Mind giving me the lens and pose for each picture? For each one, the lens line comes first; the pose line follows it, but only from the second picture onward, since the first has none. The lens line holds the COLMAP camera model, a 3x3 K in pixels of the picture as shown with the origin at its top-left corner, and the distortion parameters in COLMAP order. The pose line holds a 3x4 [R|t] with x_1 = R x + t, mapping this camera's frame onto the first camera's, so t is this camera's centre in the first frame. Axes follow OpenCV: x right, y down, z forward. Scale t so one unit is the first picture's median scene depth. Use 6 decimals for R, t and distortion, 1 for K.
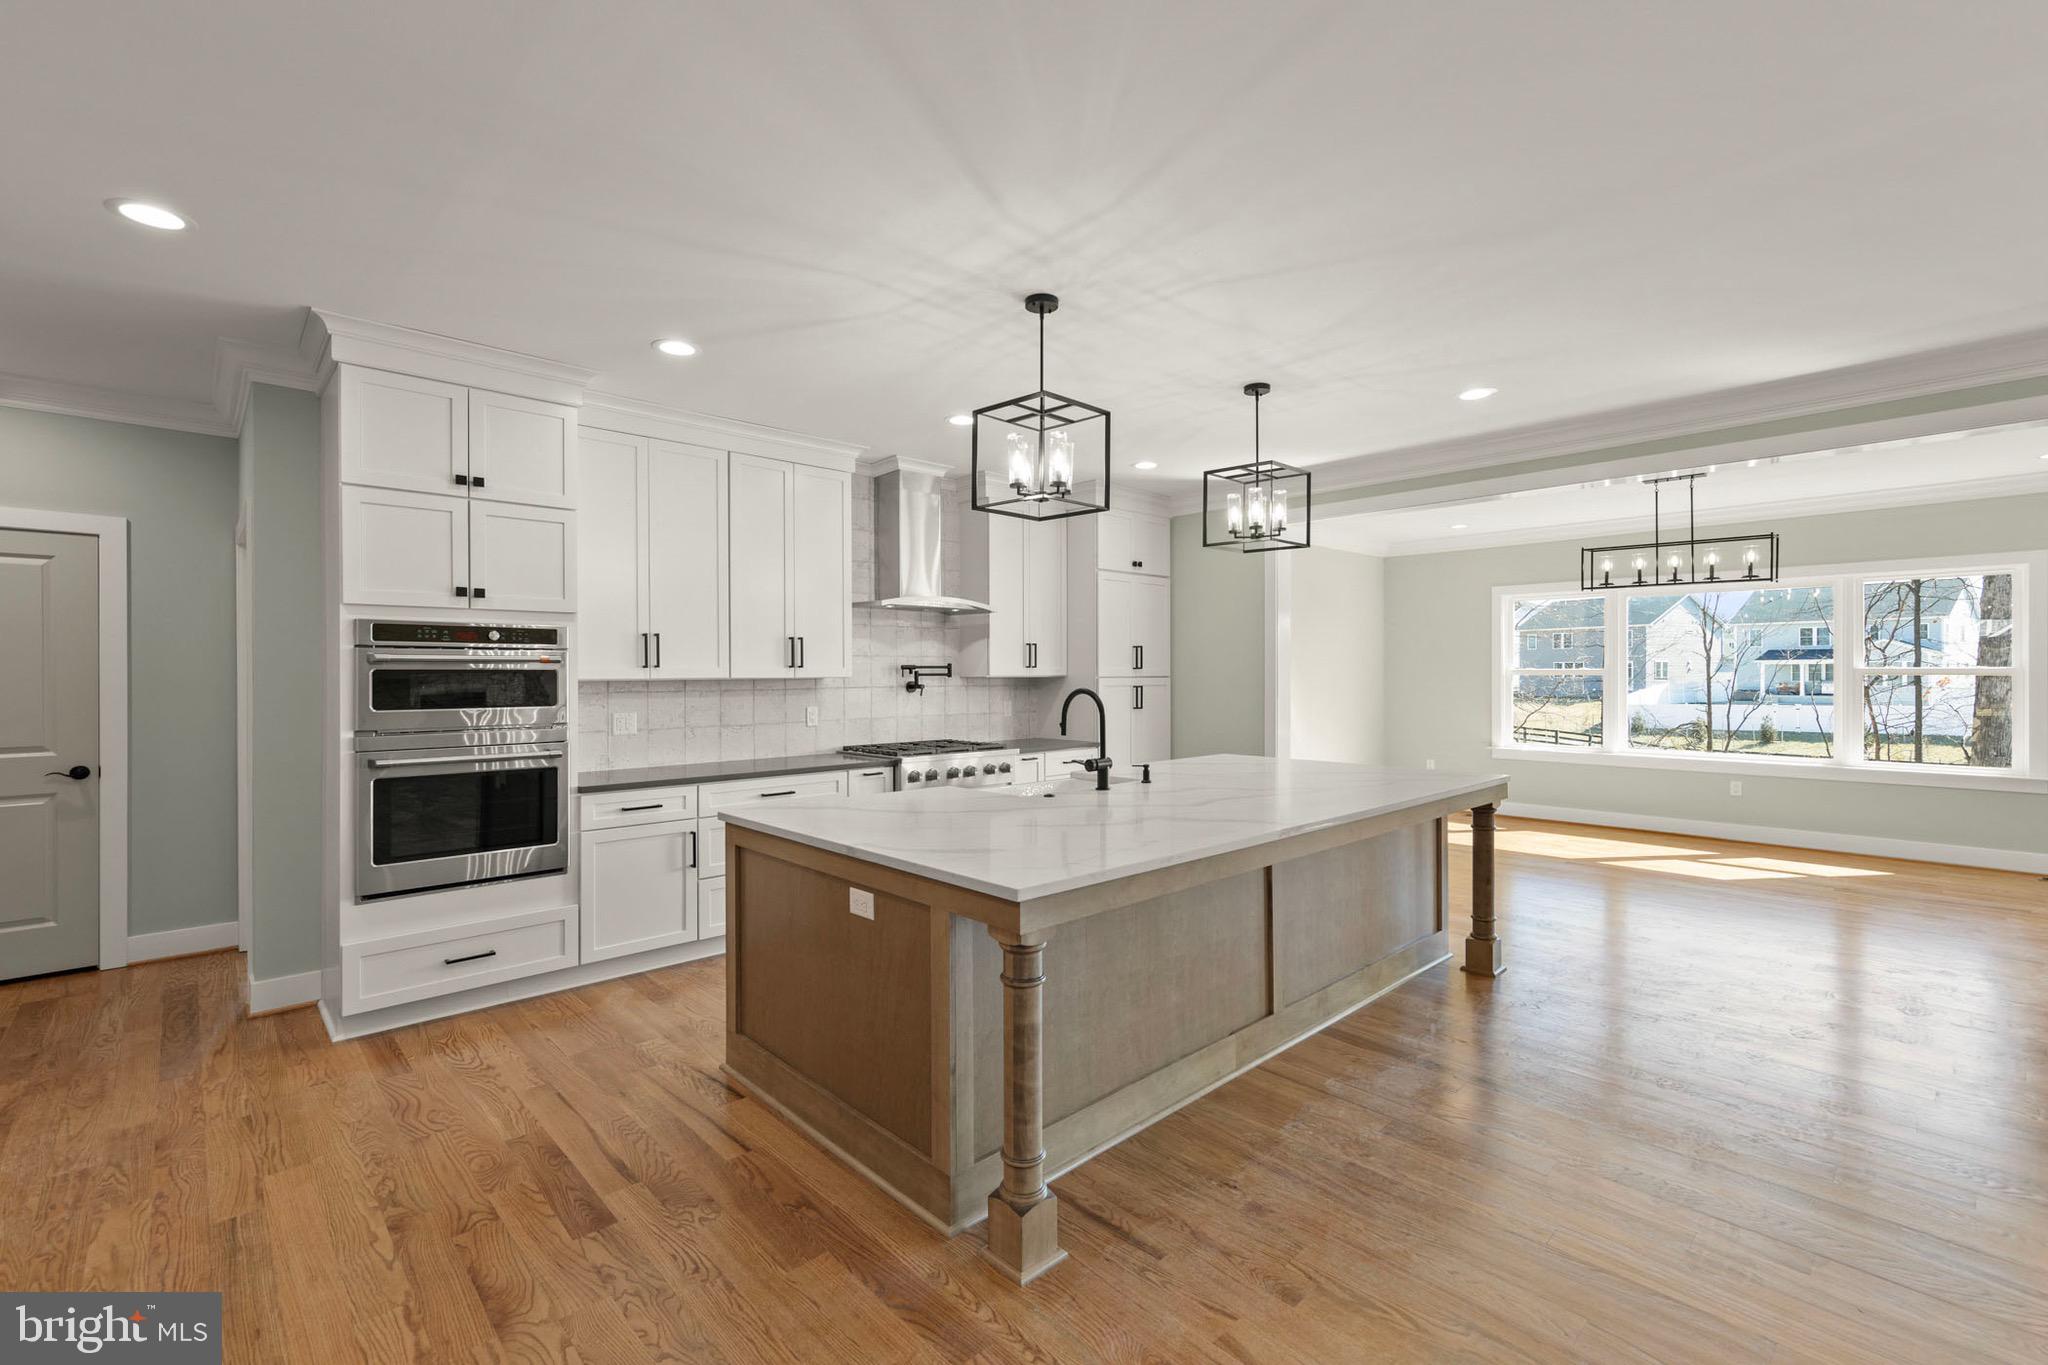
lens RADIAL K [[890.9, 0, 1028.2], [0, 890.9, 668.3], [0, 0, 1]] dist [0.011041, -0.001116]
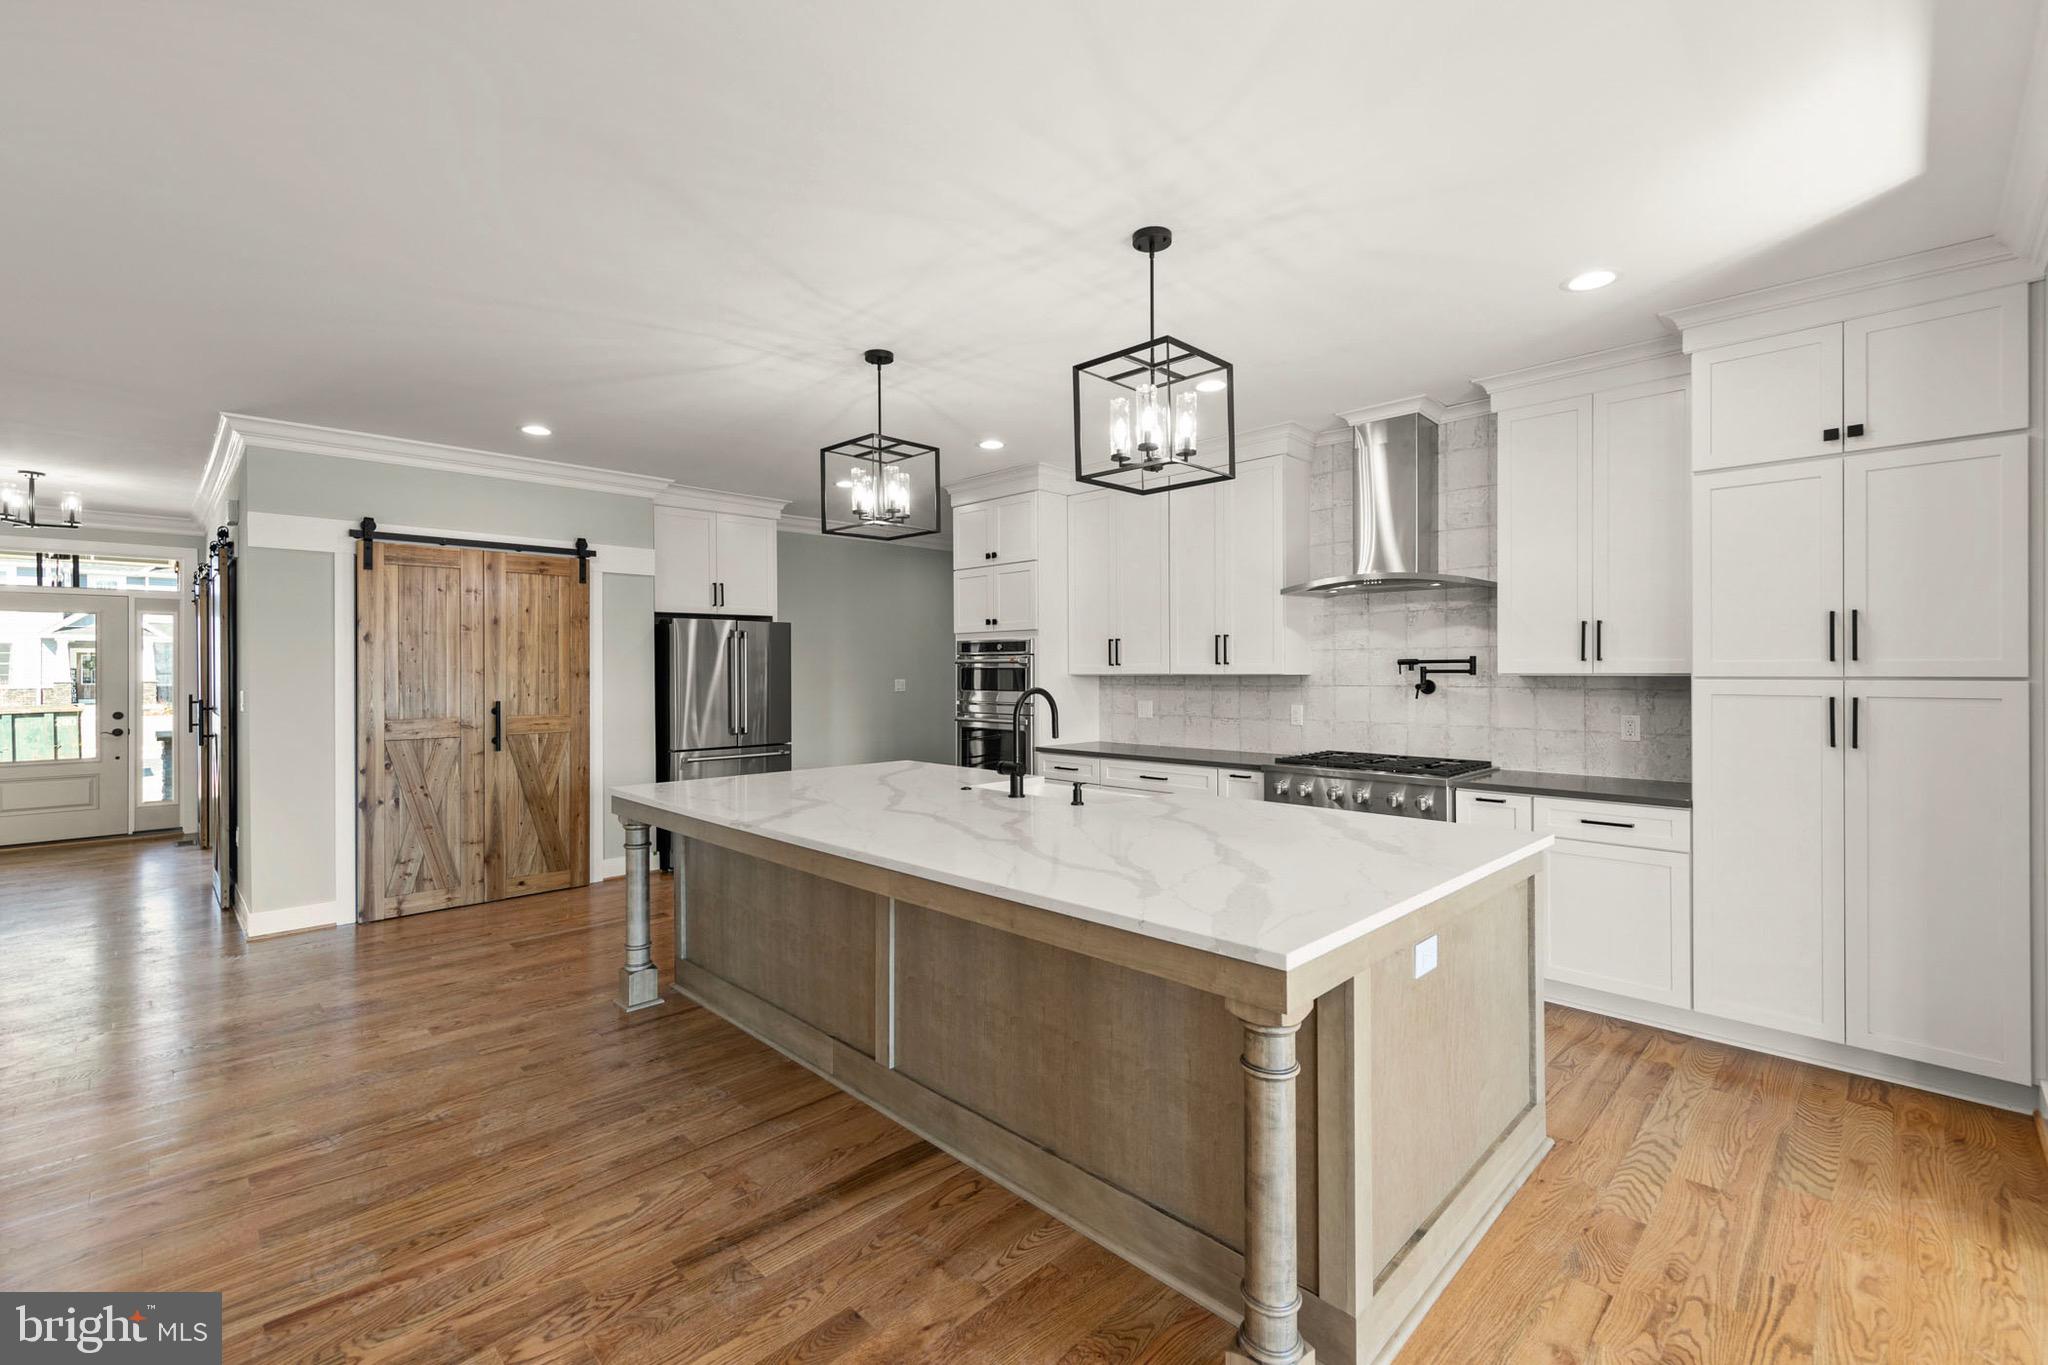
lens RADIAL K [[890.9, 0, 991.3], [0, 890.9, 659.9], [0, 0, 1]] dist [0.011041, -0.001116]
pose [[-0.001899, -0.008640, -0.999961, 0.837892], [0.007708, 0.999933, -0.008655, 0.001140], [0.999968, -0.007724, -0.001832, 0.810389]]
